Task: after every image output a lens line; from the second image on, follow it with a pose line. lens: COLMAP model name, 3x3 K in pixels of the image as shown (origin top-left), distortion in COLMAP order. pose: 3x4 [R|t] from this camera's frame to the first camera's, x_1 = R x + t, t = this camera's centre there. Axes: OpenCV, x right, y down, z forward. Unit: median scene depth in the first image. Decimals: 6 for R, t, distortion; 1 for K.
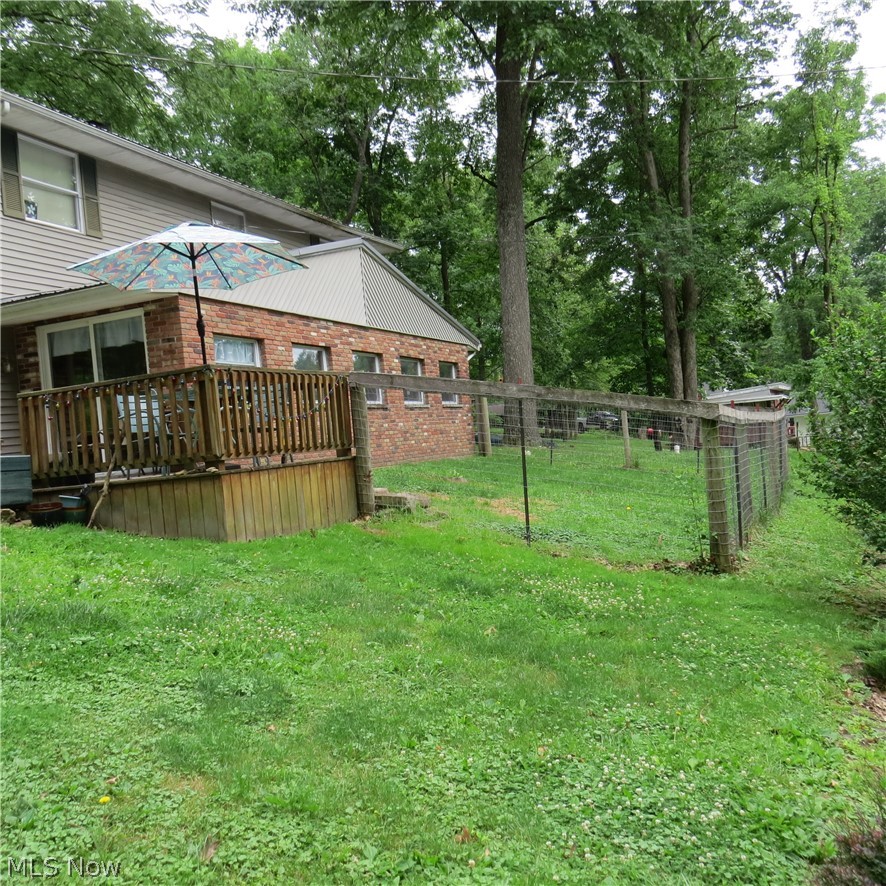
lens RADIAL K [[956.6, 0, 435.3], [0, 956.6, 437.6], [0, 0, 1]] dist [-0.034965, 0.000000]
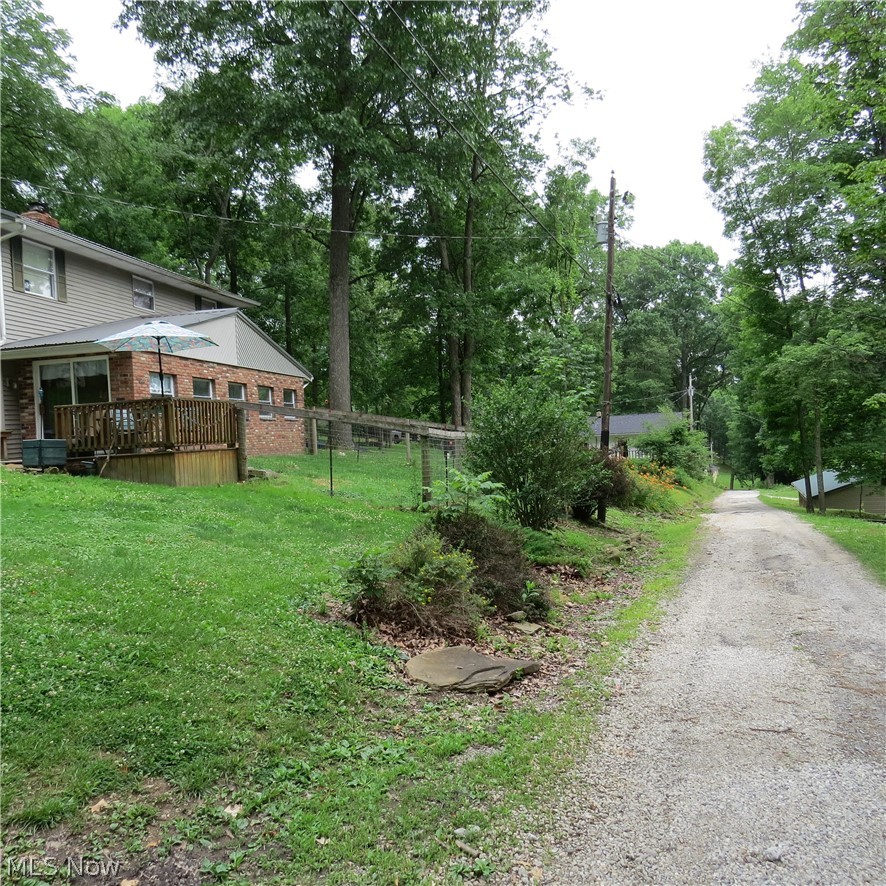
lens RADIAL K [[868.8, 0, 443.3], [0, 868.8, 437.3], [0, 0, 1]] dist [-0.000724, 0.000000]
pose [[0.980057, 0.040004, 0.194647, -0.015953], [-0.037871, 0.999175, -0.014670, 0.006239], [-0.195074, 0.007006, 0.980764, -0.461095]]
